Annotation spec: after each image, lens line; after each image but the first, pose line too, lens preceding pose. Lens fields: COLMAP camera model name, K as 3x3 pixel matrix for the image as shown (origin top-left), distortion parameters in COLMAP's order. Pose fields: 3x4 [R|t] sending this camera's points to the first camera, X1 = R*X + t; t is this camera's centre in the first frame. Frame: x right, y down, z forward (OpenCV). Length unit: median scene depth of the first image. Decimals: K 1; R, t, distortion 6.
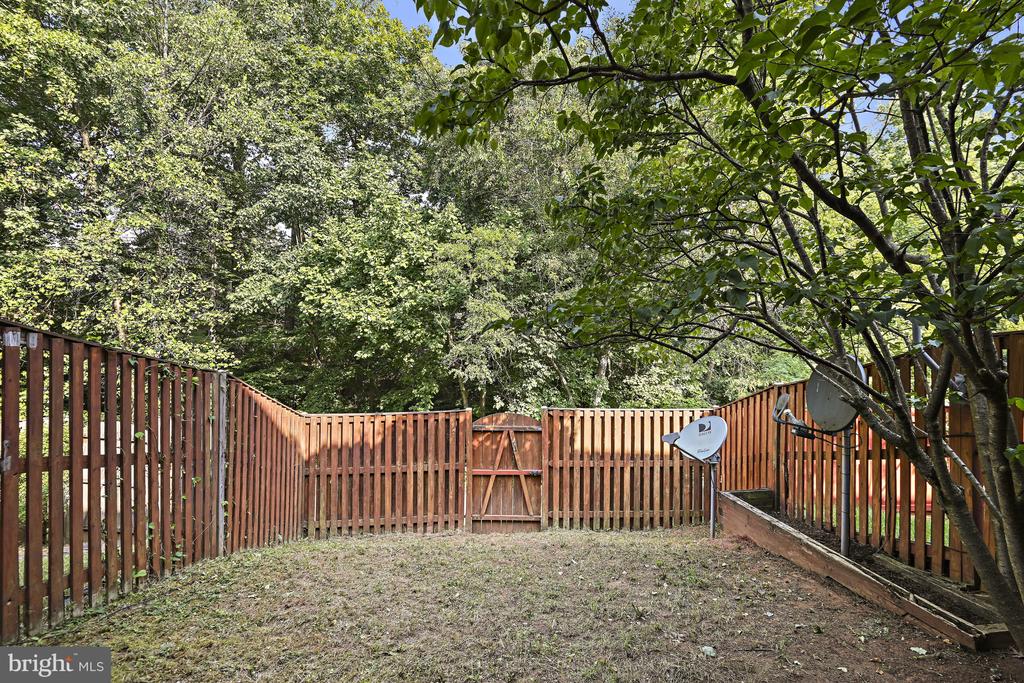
lens RADIAL K [[491.6, 0, 508.3], [0, 491.6, 333.9], [0, 0, 1]] dist [-0.001655, 0.000110]
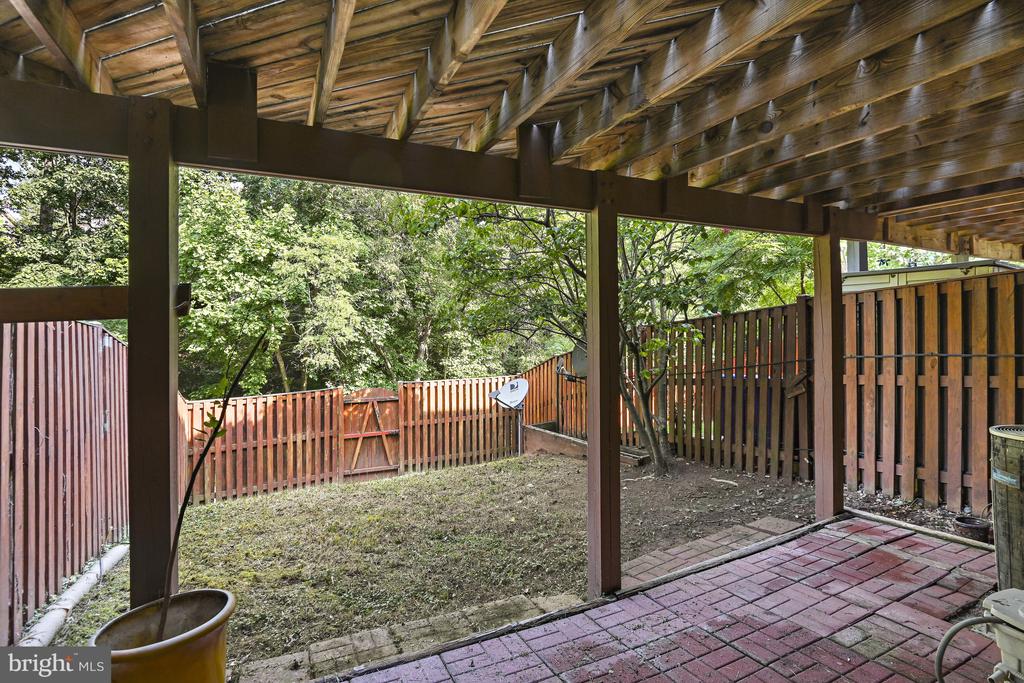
lens RADIAL K [[491.6, 0, 508.3], [0, 491.6, 333.9], [0, 0, 1]] dist [-0.001655, 0.000110]
pose [[0.916369, -0.026850, 0.399433, -0.180450], [0.016229, 0.999420, 0.029948, -0.012104], [-0.400005, -0.020961, 0.916273, -0.309654]]
